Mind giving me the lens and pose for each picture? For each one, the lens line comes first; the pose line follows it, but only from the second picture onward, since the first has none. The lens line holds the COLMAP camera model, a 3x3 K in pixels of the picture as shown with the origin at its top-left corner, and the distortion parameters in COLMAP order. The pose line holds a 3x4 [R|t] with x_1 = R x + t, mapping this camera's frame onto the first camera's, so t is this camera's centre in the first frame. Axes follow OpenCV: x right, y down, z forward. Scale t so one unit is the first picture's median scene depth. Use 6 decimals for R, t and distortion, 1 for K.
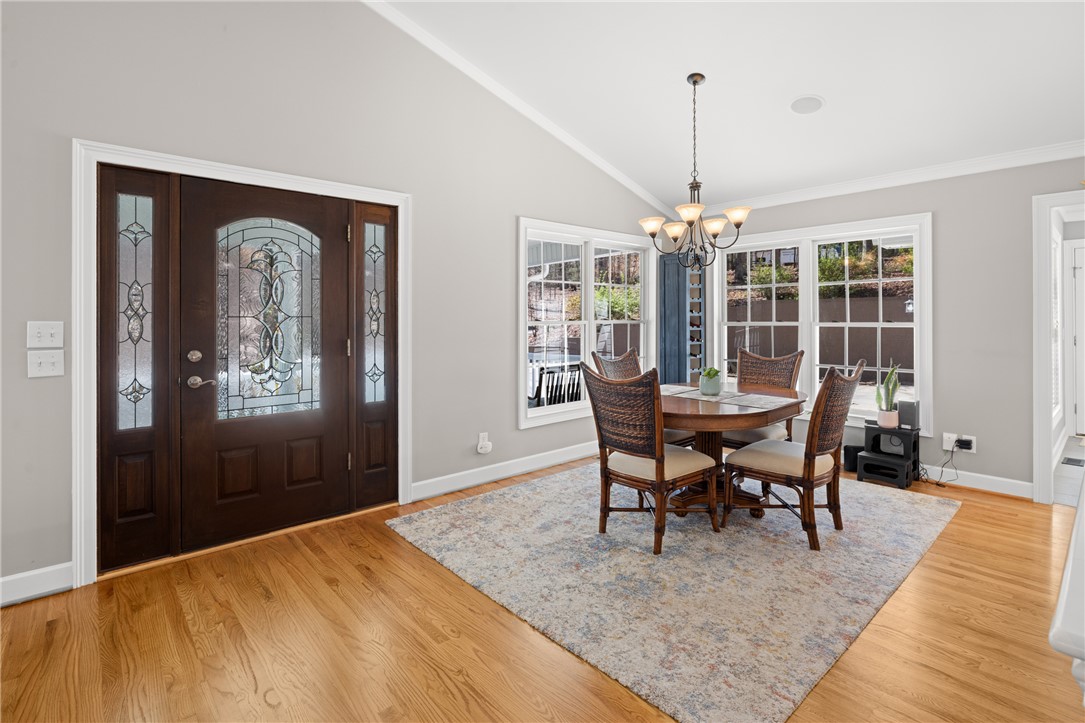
lens RADIAL K [[533.0, 0, 541.5], [0, 533.0, 318.6], [0, 0, 1]] dist [-0.010934, 0.000635]
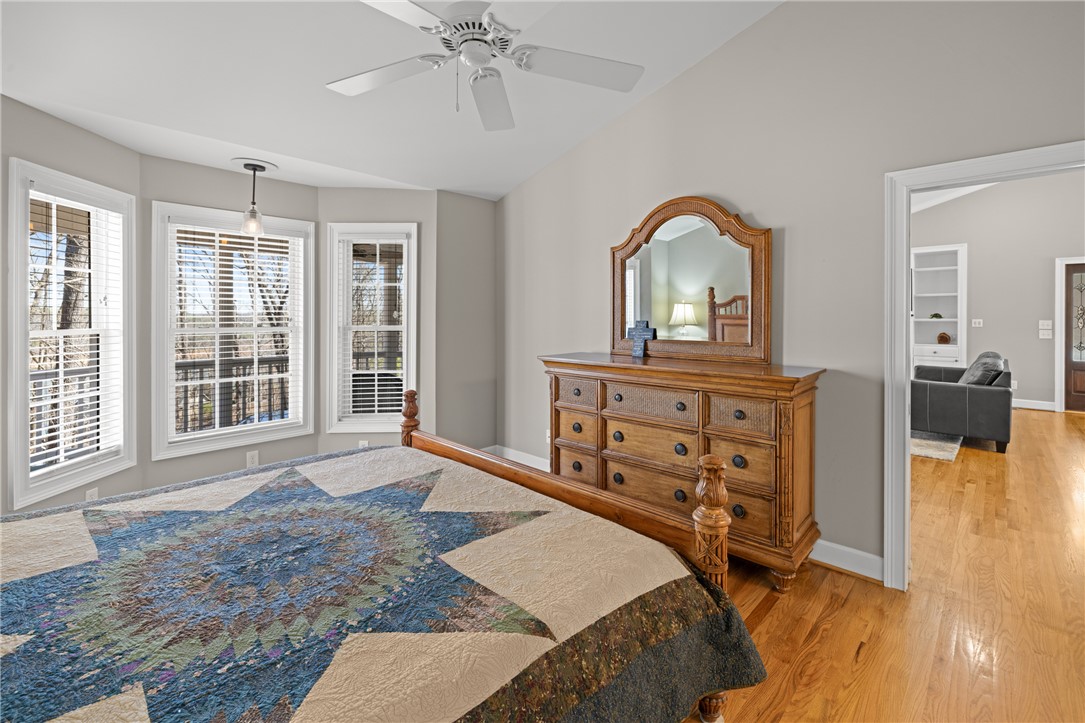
lens RADIAL K [[467.7, 0, 556.7], [0, 467.7, 320.9], [0, 0, 1]] dist [-0.001481, -0.000253]
pose [[0.084808, 0.001980, -0.996395, 1.231543], [0.000480, 0.999998, 0.002028, 0.001128], [0.996397, -0.000650, 0.084807, -1.670851]]
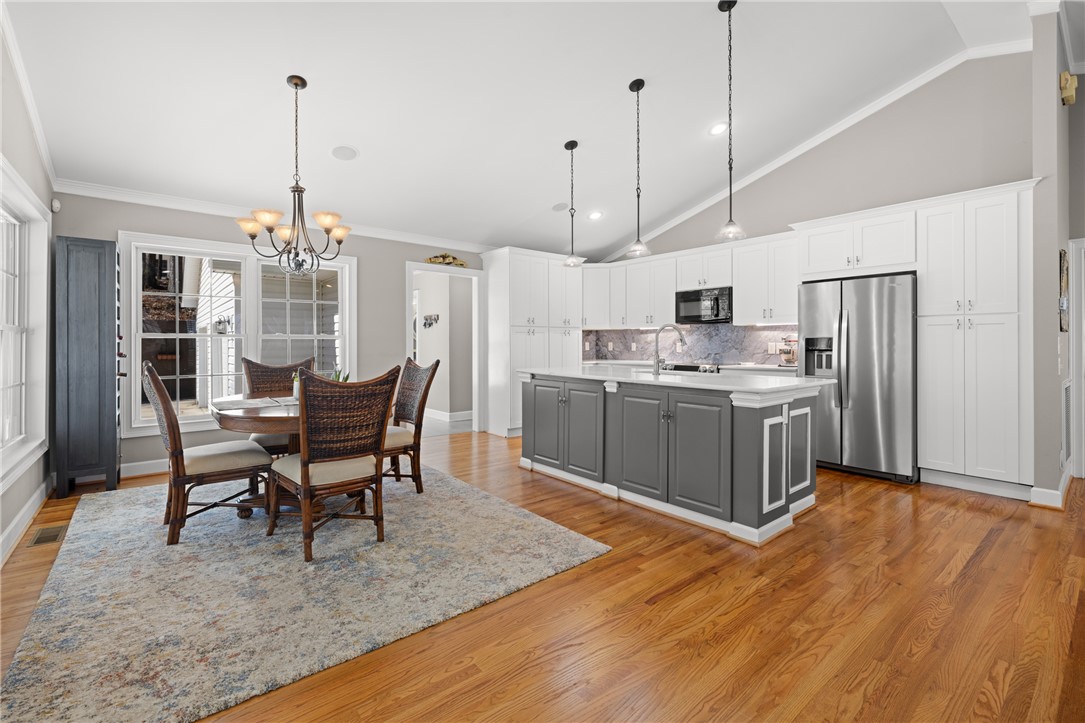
lens RADIAL K [[467.7, 0, 556.1], [0, 467.7, 343.6], [0, 0, 1]] dist [-0.001481, -0.000253]
pose [[0.028750, -0.002553, 0.999583, -0.713591], [0.003262, 0.999992, 0.002460, 0.044644], [-0.999581, 0.003190, 0.028758, 0.622534]]
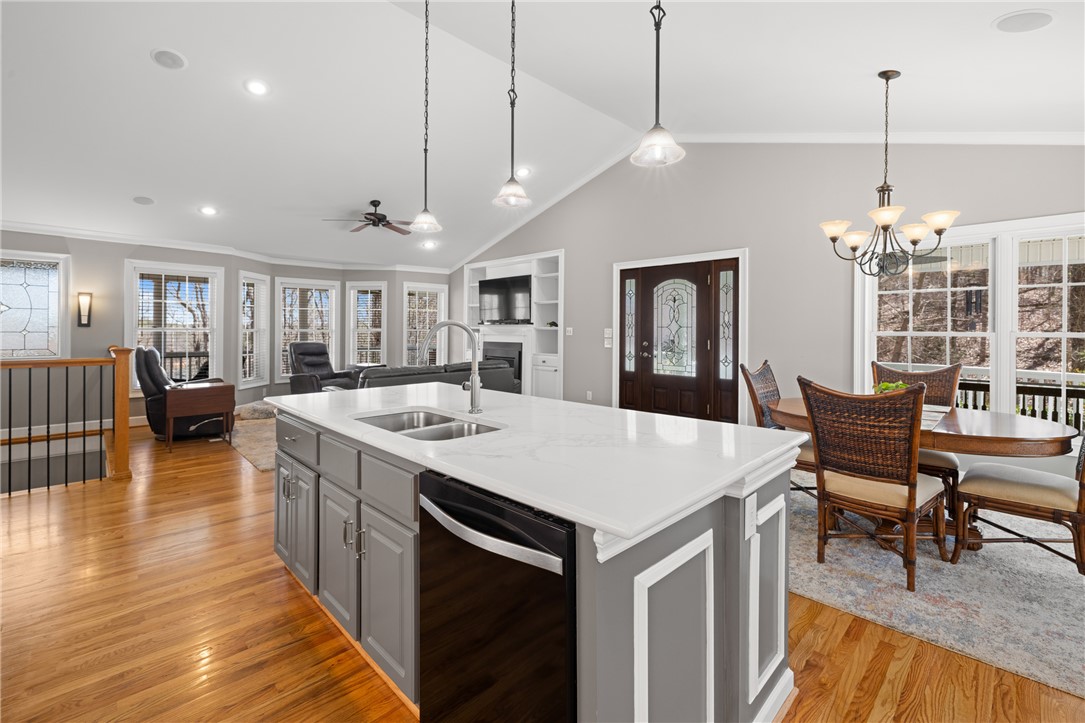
lens RADIAL K [[467.7, 0, 544.9], [0, 467.7, 334.0], [0, 0, 1]] dist [-0.001481, -0.000253]
pose [[0.054218, 0.011443, -0.998464, 1.332081], [-0.006510, 0.999917, 0.011106, 0.006433], [0.998508, 0.005897, 0.054288, 0.430401]]
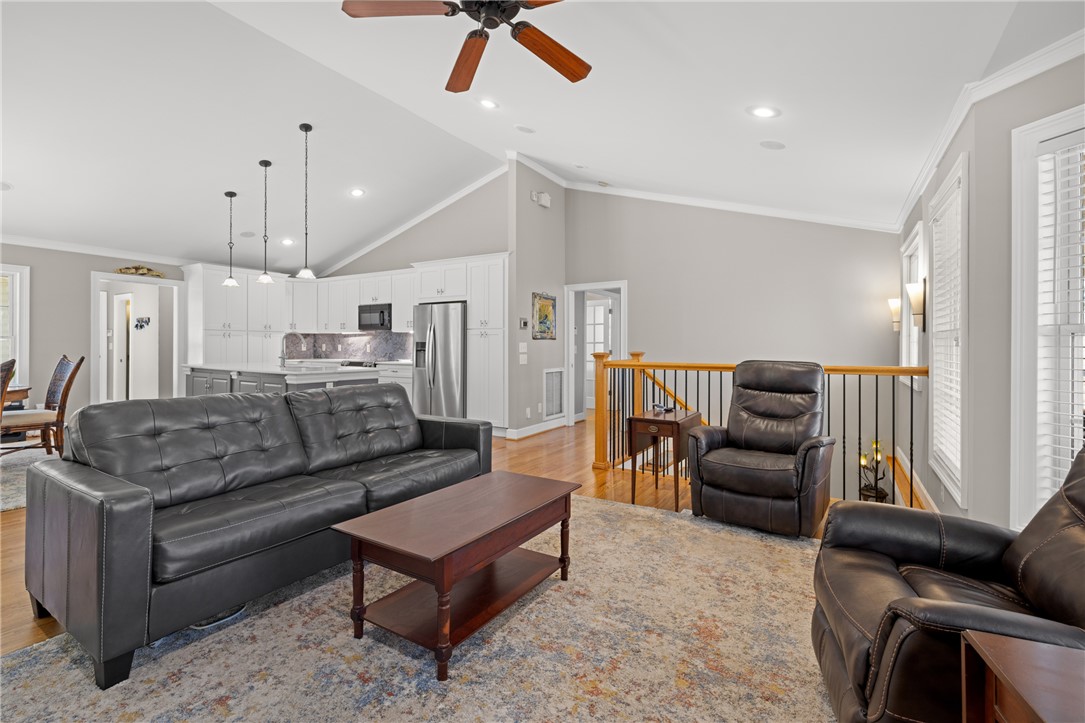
lens RADIAL K [[467.7, 0, 546.0], [0, 467.7, 343.3], [0, 0, 1]] dist [-0.001481, -0.000253]
pose [[-0.288756, 0.001911, 0.957401, -1.477951], [-0.003412, 0.999990, -0.003025, 0.044211], [-0.957397, -0.004140, -0.288747, -0.084861]]
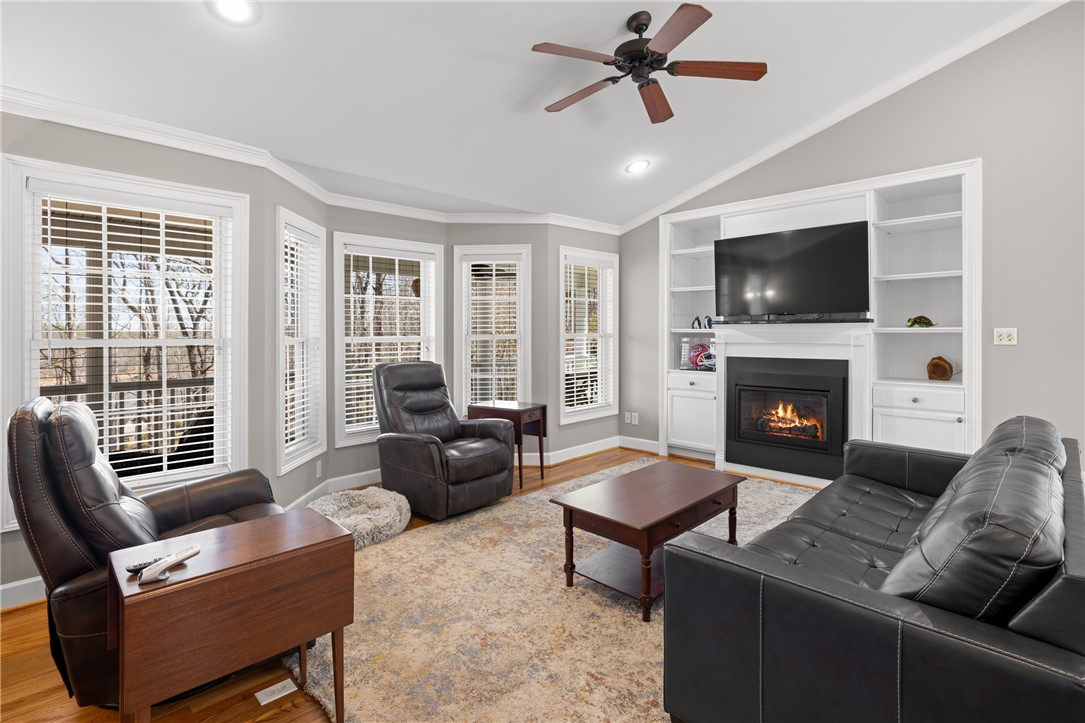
lens RADIAL K [[533.0, 0, 544.6], [0, 533.0, 332.2], [0, 0, 1]] dist [-0.010934, 0.000635]
pose [[0.067966, -0.000674, -0.997687, 0.154595], [0.003066, 0.999995, -0.000467, 0.006302], [0.997683, -0.003027, 0.067967, -0.443428]]
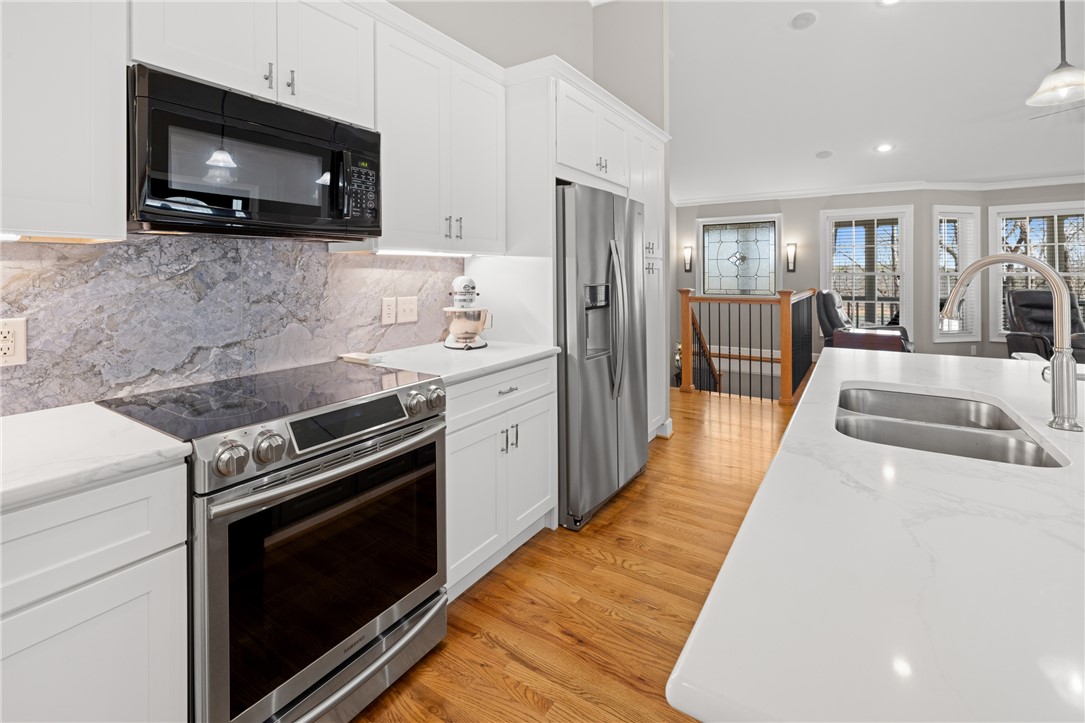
lens RADIAL K [[493.3, 0, 547.0], [0, 493.3, 271.6], [0, 0, 1]] dist [-0.004774, -0.000791]
pose [[-0.966437, 0.003799, -0.256874, 1.089003], [0.004870, 0.999982, -0.003535, 0.011237], [0.256856, -0.004667, -0.966438, 0.663453]]
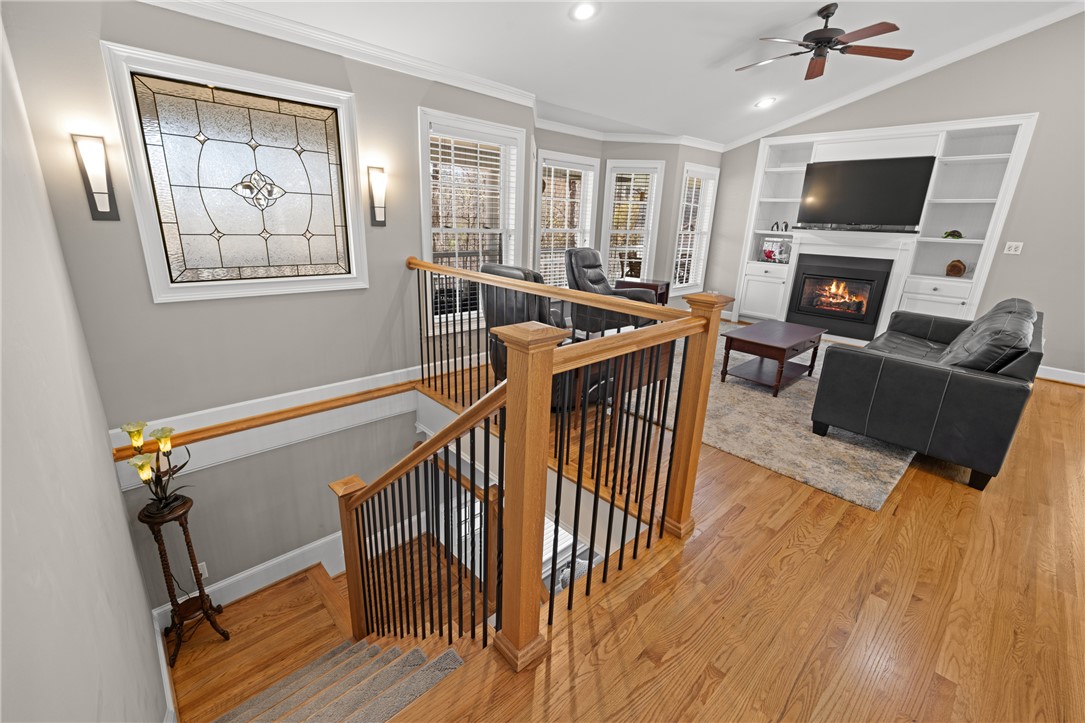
lens RADIAL K [[467.7, 0, 538.0], [0, 467.7, 363.1], [0, 0, 1]] dist [-0.001481, -0.000253]
pose [[0.032267, 0.294045, -0.955247, 0.584932], [-0.035446, 0.955480, 0.292919, -0.015508], [0.998851, 0.024408, 0.041253, -0.965404]]
